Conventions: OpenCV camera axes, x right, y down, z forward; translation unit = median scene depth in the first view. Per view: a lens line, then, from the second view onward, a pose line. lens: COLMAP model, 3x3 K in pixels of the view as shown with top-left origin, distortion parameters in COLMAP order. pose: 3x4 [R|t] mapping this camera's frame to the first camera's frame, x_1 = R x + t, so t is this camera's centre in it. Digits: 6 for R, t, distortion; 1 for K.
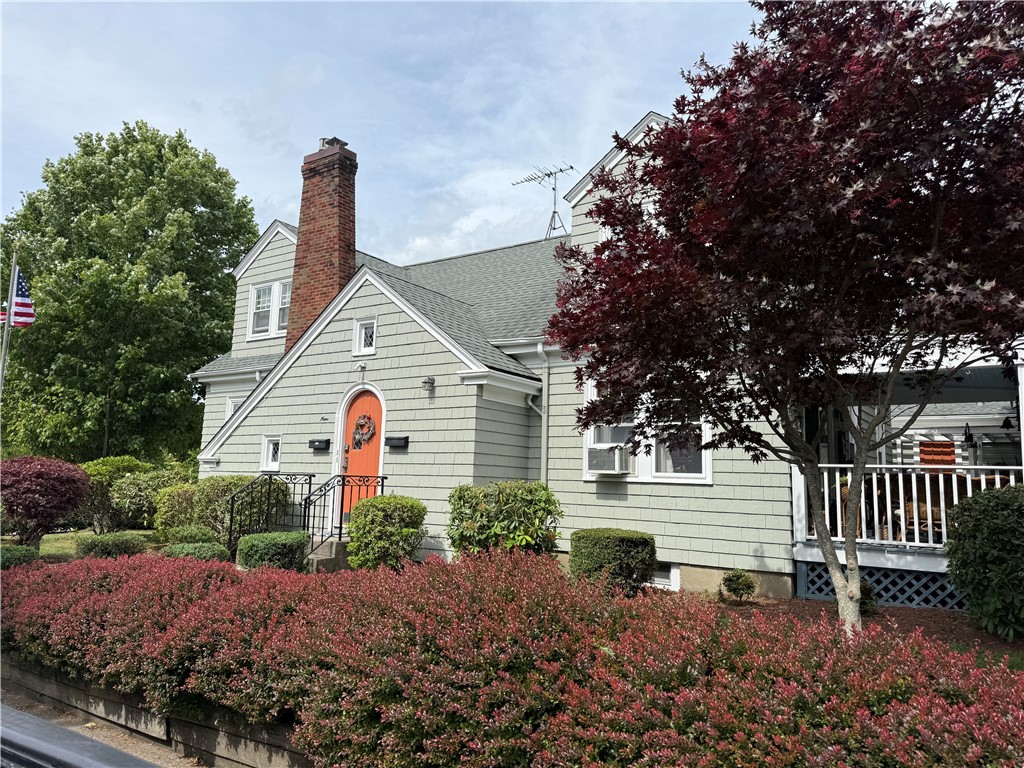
lens RADIAL K [[720.3, 0, 512.0], [0, 720.3, 384.0], [0, 0, 1]] dist [0.105550, -0.110842]
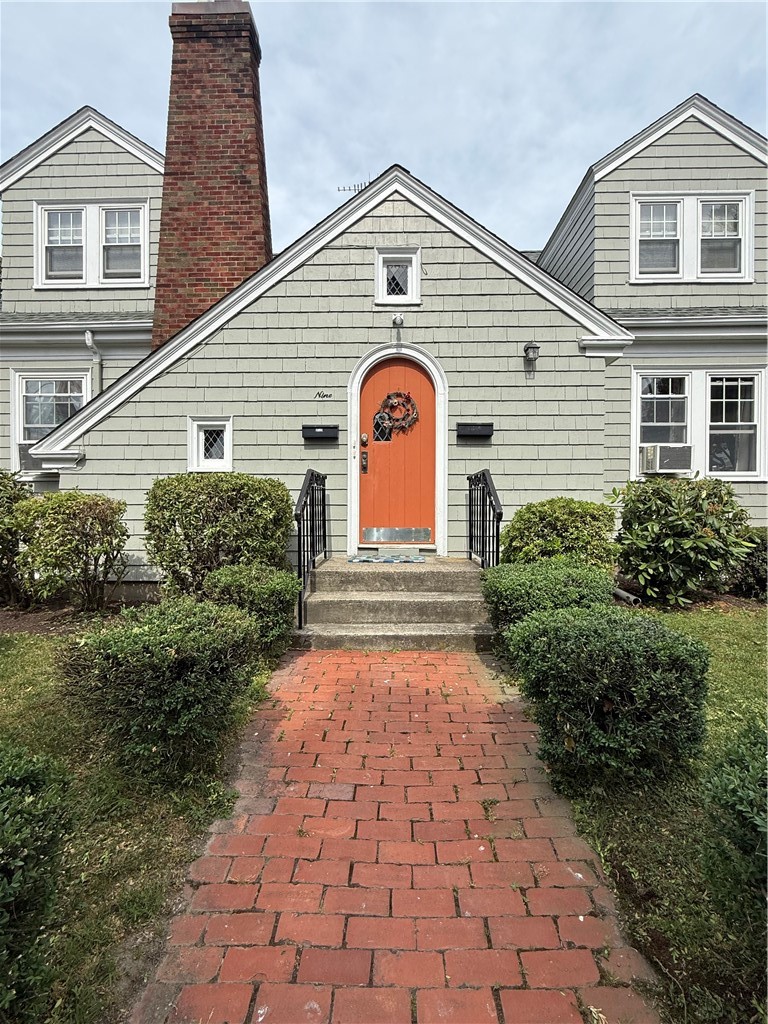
lens RADIAL K [[459.3, 0, 384.0], [0, 459.3, 512.0], [0, 0, 1]] dist [-0.002874, -0.001075]
pose [[0.834075, -0.035308, 0.550521, -0.458405], [-0.051622, 0.988575, 0.141614, 0.093913], [-0.549231, -0.146536, 0.822723, 0.607111]]
